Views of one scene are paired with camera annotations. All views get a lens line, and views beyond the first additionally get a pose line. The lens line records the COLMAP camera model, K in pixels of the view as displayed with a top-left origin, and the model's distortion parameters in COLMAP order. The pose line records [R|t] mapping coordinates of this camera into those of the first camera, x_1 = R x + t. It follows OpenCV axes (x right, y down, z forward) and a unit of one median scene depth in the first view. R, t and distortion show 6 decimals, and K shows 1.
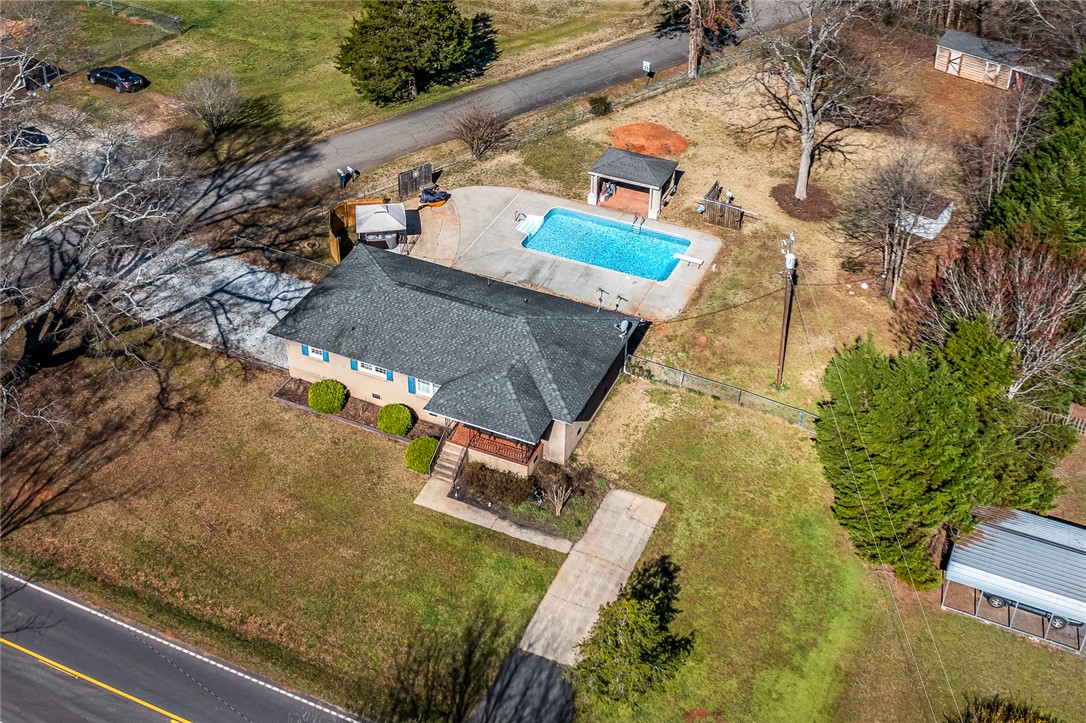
lens RADIAL K [[1232.2, 0, 543.0], [0, 1232.2, 361.5], [0, 0, 1]] dist [-0.004690, 0.012564]
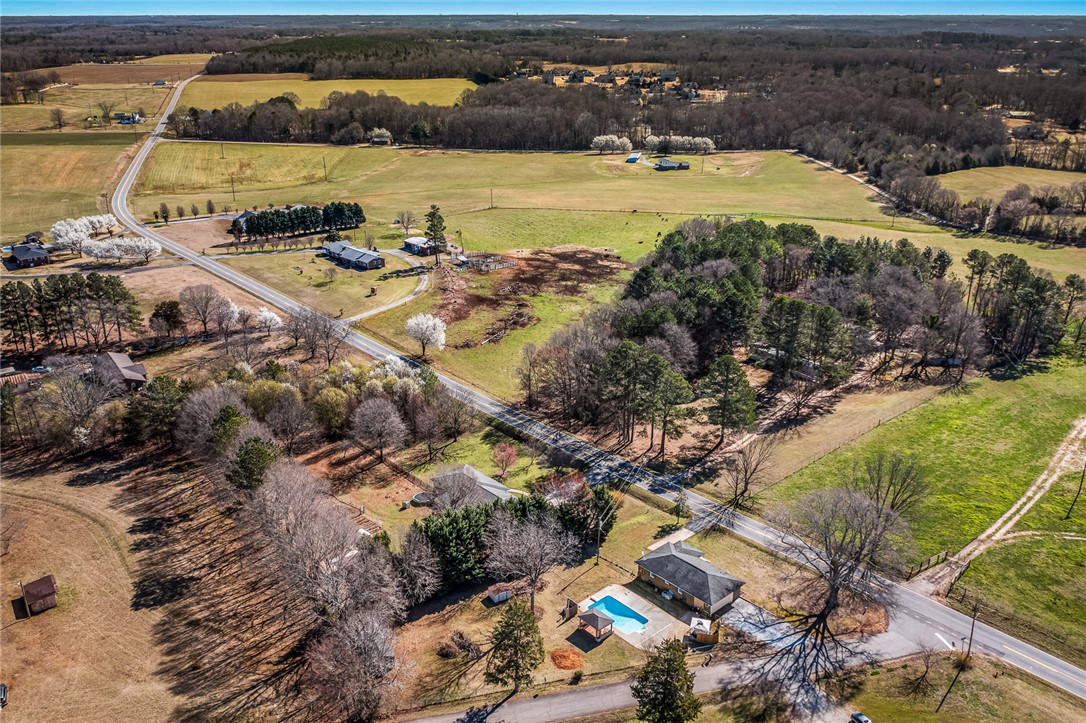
lens RADIAL K [[891.4, 0, 543.0], [0, 891.4, 361.5], [0, 0, 1]] dist [-0.002093, -0.001289]
pose [[-0.913474, -0.160478, 0.373916, -0.449790], [0.241092, 0.526801, 0.815080, -2.065405], [-0.327781, 0.834702, -0.442529, 1.497364]]
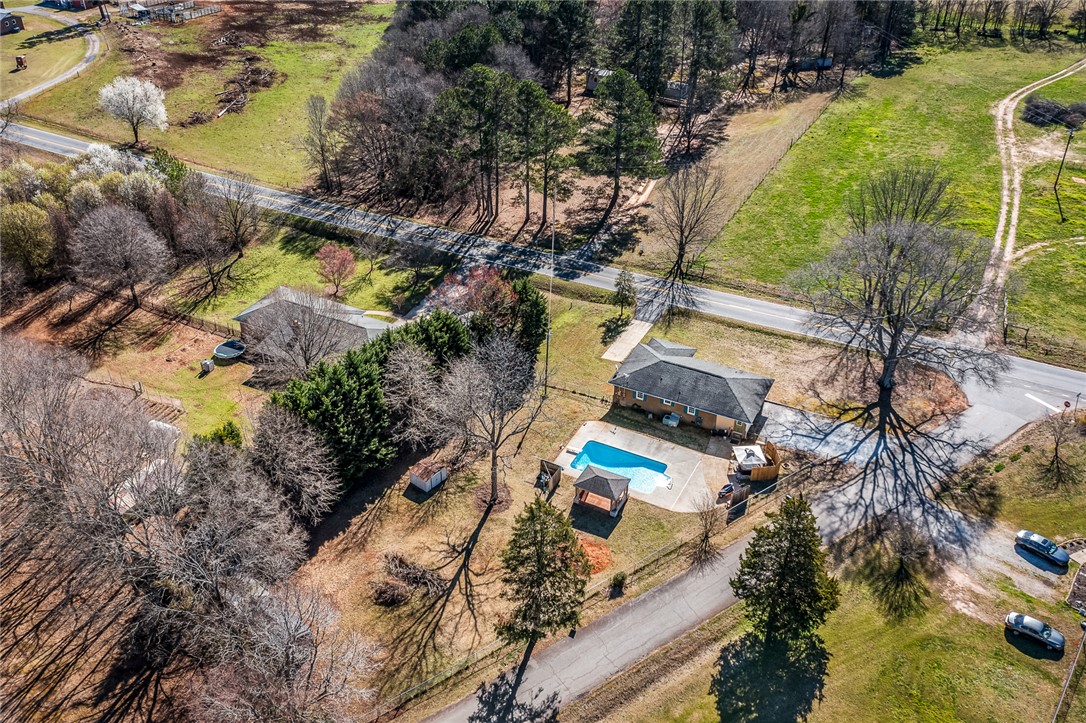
lens RADIAL K [[935.4, 0, 522.2], [0, 935.4, 362.1], [0, 0, 1]] dist [-0.007823, -0.000259]
pose [[-0.997397, -0.045555, 0.055892, 0.126083], [0.039558, 0.302375, 0.952368, -1.453193], [-0.060286, 0.952100, -0.299786, 1.304810]]
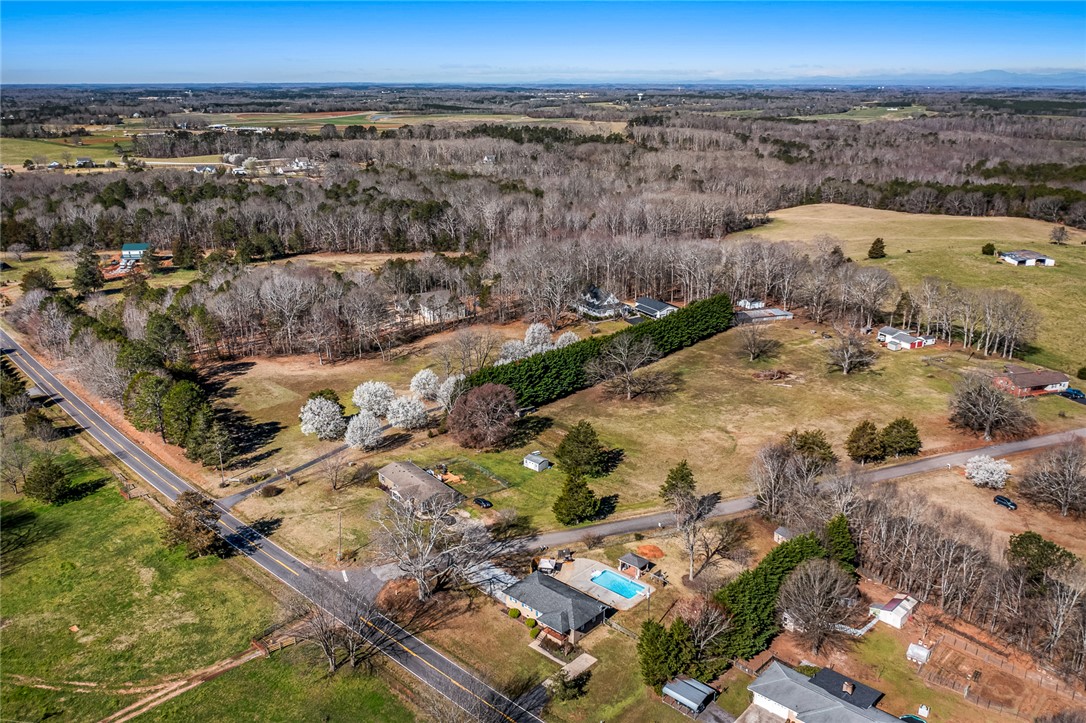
lens RADIAL K [[891.4, 0, 543.0], [0, 891.4, 361.5], [0, 0, 1]] dist [-0.002093, -0.001289]
pose [[0.949634, 0.092746, -0.299323, 0.499632], [-0.188168, 0.932587, -0.308018, 0.107729], [0.250577, 0.348827, 0.903068, -1.263968]]
